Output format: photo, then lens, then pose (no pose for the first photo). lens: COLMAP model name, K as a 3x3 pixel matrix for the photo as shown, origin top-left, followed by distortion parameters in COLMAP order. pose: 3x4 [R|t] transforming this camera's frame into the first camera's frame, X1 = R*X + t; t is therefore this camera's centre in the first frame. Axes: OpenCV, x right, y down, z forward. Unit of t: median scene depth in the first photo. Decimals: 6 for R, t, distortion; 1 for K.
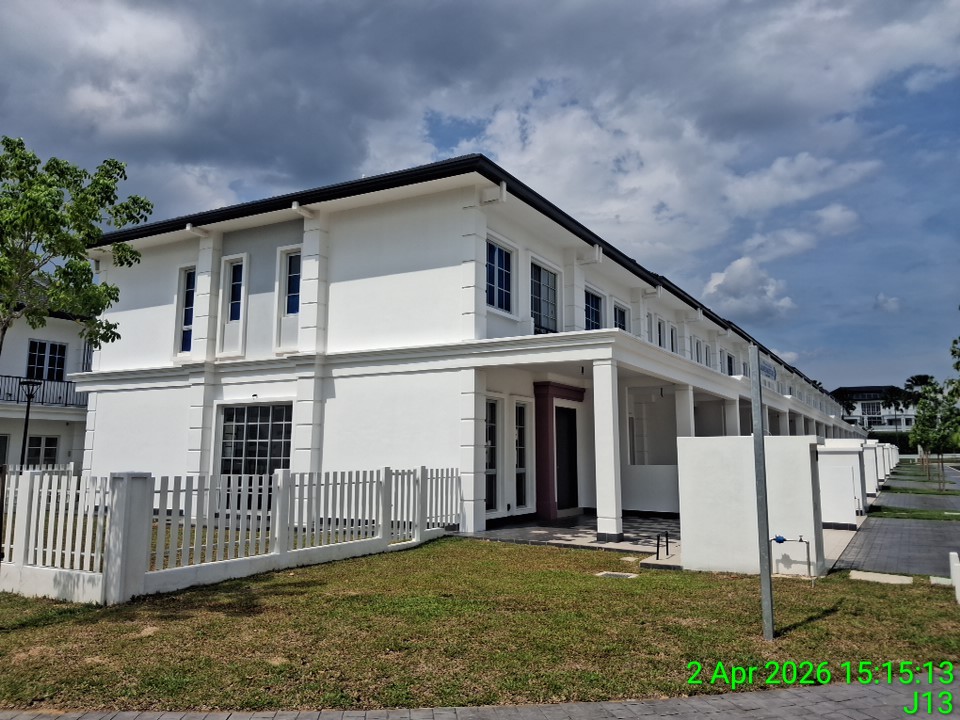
lens RADIAL K [[757.8, 0, 479.9], [0, 757.8, 347.9], [0, 0, 1]] dist [-0.000366, 0.001451]
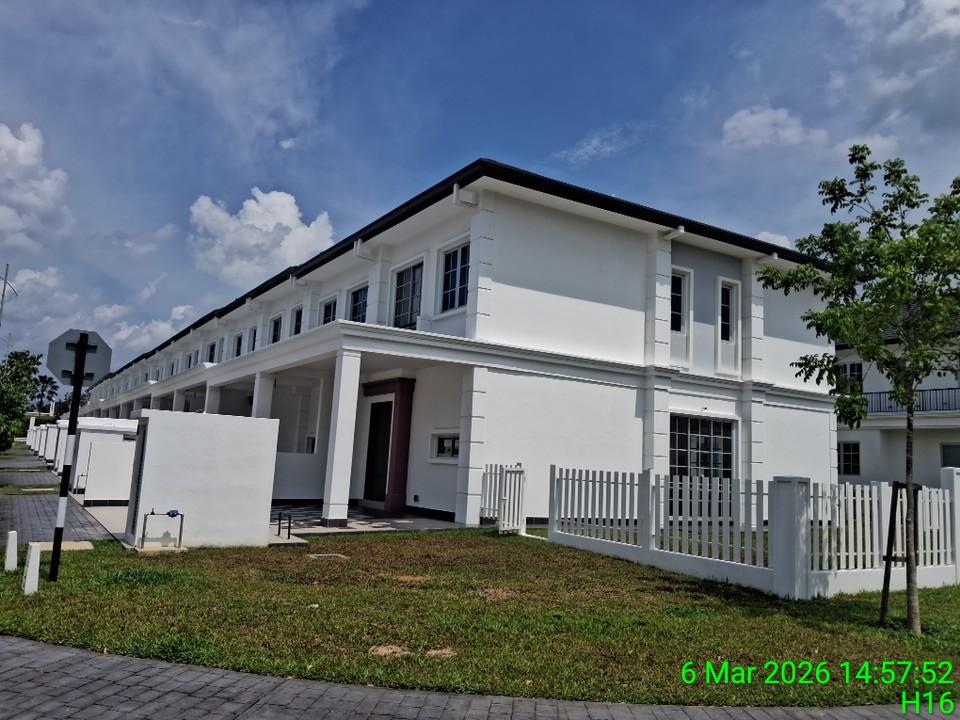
lens RADIAL K [[754.4, 0, 480.0], [0, 754.4, 360.0], [0, 0, 1]] dist [0.003157, 0.001870]
pose [[0.487412, 0.136334, 0.862463, -1.410002], [-0.181851, 0.981926, -0.052447, 0.110281], [-0.854026, -0.131276, 0.503395, 0.759771]]
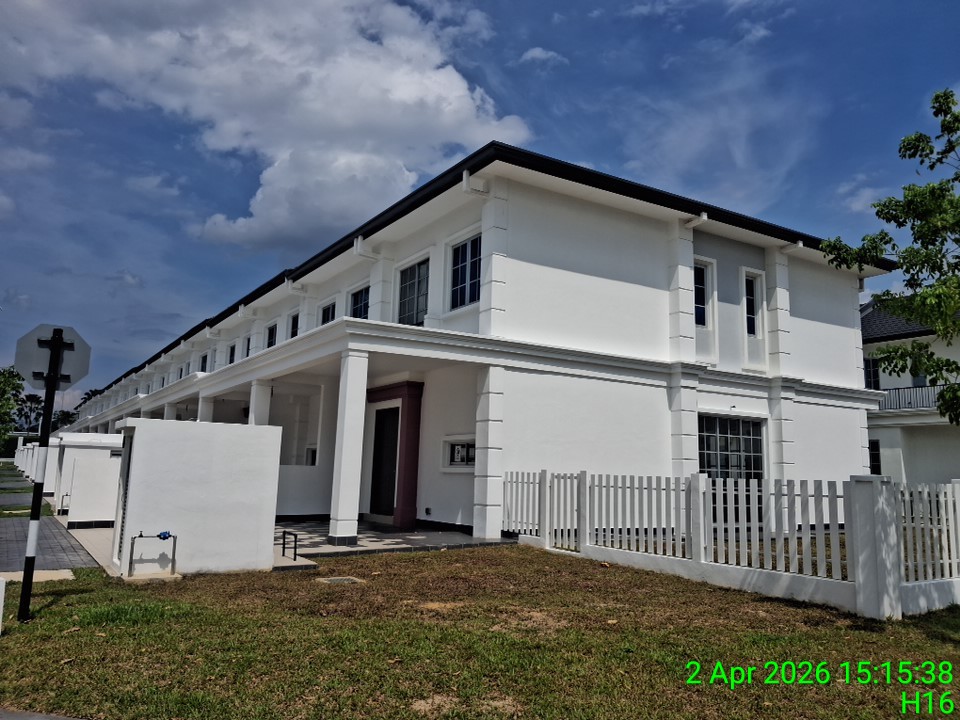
lens RADIAL K [[757.8, 0, 479.9], [0, 757.8, 347.9], [0, 0, 1]] dist [-0.000366, 0.001451]
pose [[0.482614, 0.149389, 0.862999, -1.364445], [-0.158716, 0.983949, -0.081568, 0.122352], [-0.861332, -0.097606, 0.498578, 0.813821]]
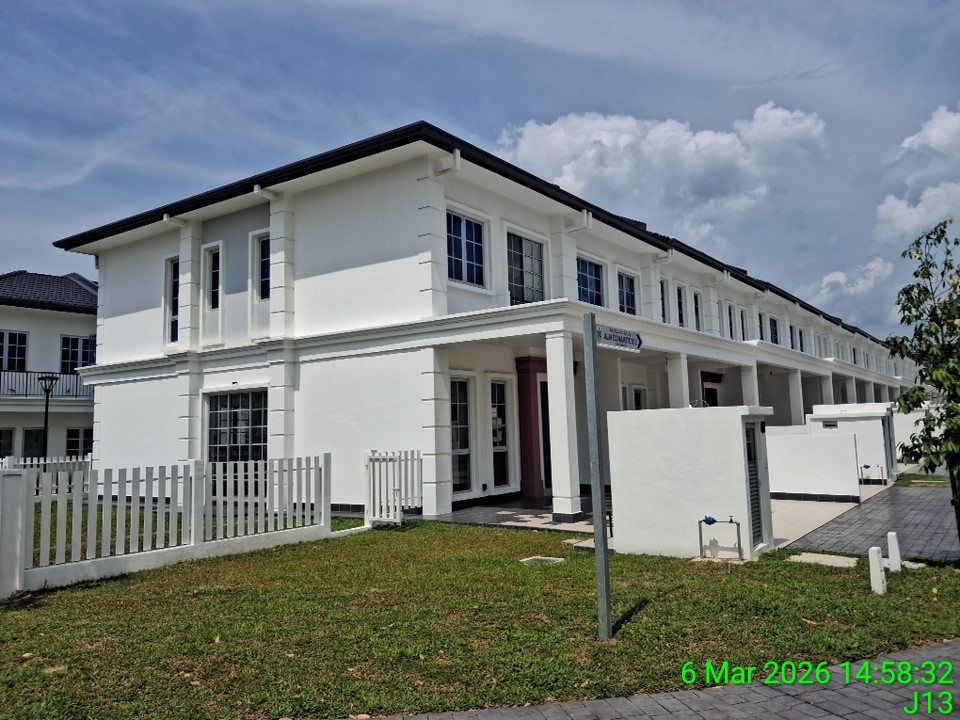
lens RADIAL K [[754.4, 0, 480.0], [0, 754.4, 360.0], [0, 0, 1]] dist [0.003157, 0.001870]
pose [[0.994018, -0.042303, -0.100694, 0.129942], [0.047138, 0.997823, 0.046124, 0.002083], [0.098524, -0.050594, 0.993848, 0.043768]]
